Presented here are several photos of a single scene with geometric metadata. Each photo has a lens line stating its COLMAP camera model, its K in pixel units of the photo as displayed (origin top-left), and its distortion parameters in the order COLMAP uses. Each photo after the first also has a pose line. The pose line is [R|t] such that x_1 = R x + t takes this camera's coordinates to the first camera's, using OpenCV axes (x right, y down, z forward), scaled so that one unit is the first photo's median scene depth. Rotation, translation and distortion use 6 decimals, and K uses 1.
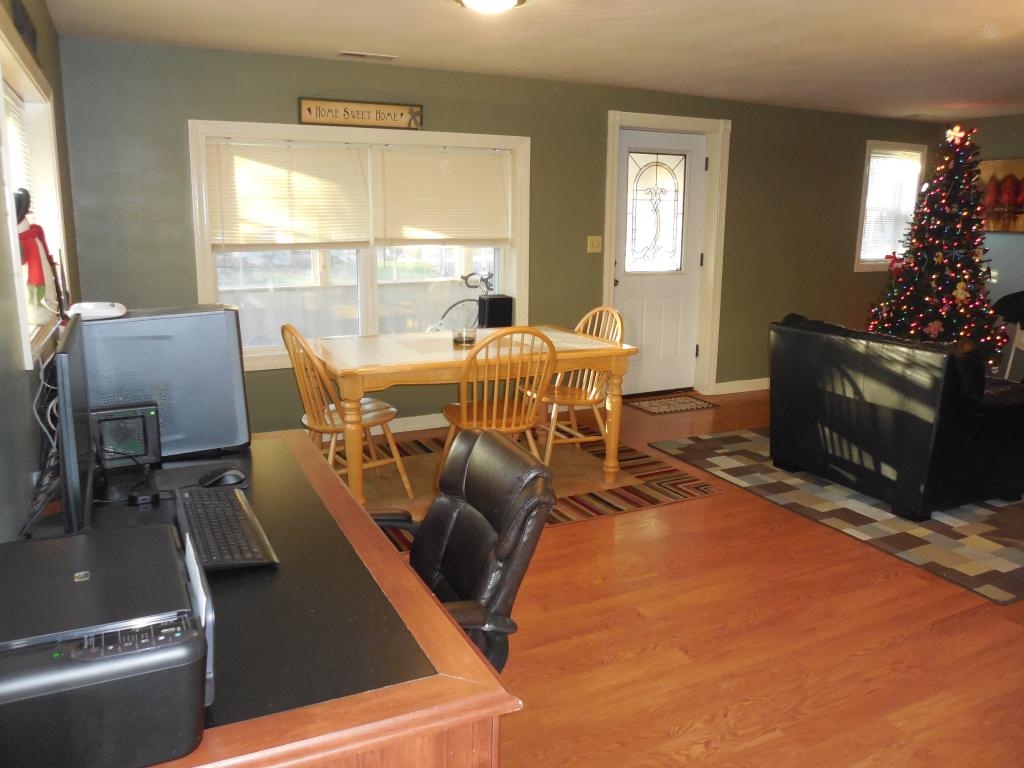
lens RADIAL K [[761.8, 0, 518.2], [0, 761.8, 377.4], [0, 0, 1]] dist [-0.039179, 0.018741]
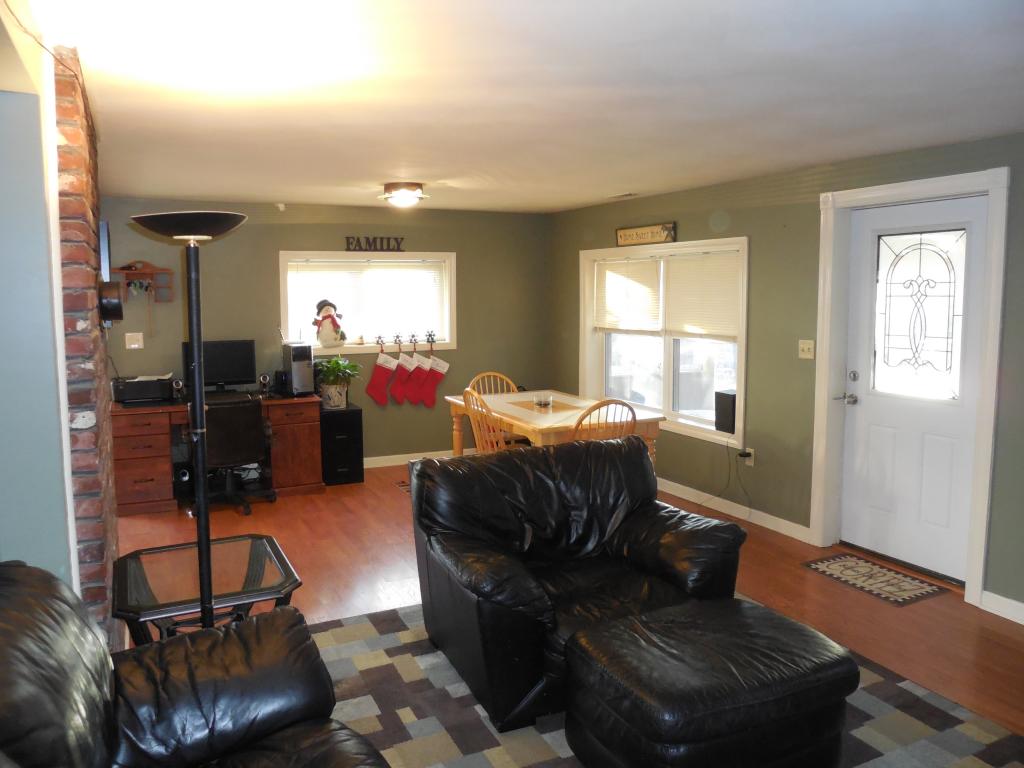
lens RADIAL K [[761.8, 0, 512.9], [0, 761.8, 382.3], [0, 0, 1]] dist [-0.039179, 0.018741]
pose [[0.011801, 0.116070, -0.993171, 1.111516], [-0.196424, 0.974157, 0.111514, -0.197820], [0.980448, 0.193767, 0.034295, 0.768885]]
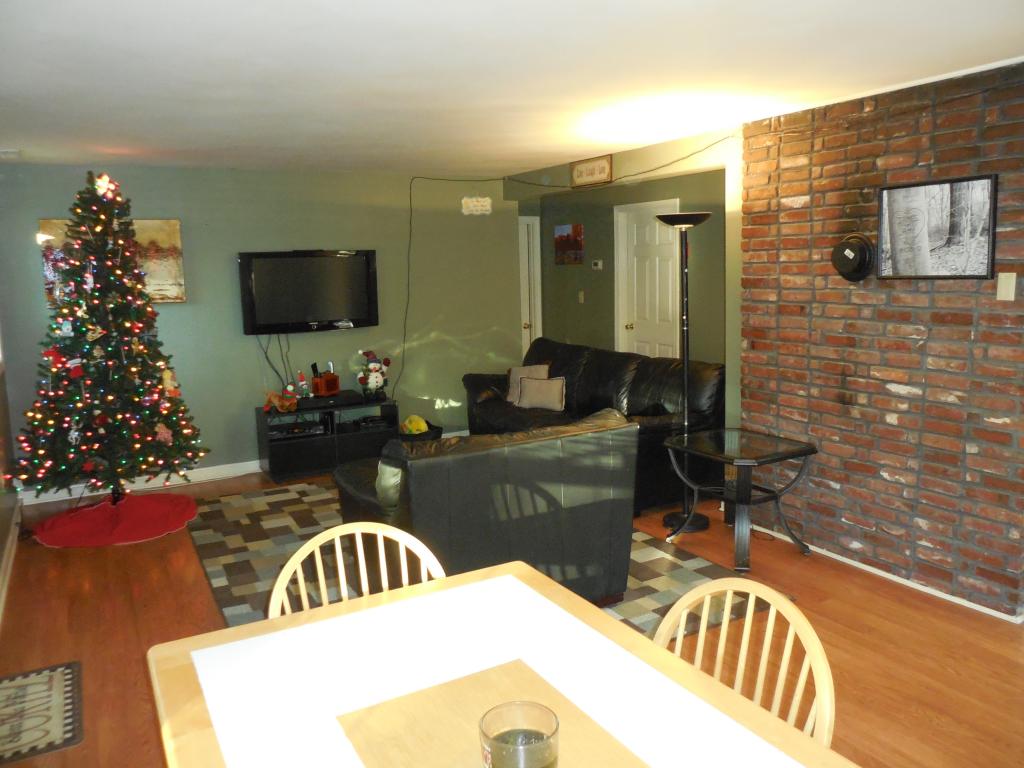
lens RADIAL K [[761.8, 0, 513.0], [0, 761.8, 386.4], [0, 0, 1]] dist [-0.039179, 0.018741]
pose [[-0.069972, -0.163480, 0.984062, -0.299424], [0.221821, 0.959232, 0.175128, -0.215265], [-0.972574, 0.230539, -0.030856, 0.847062]]
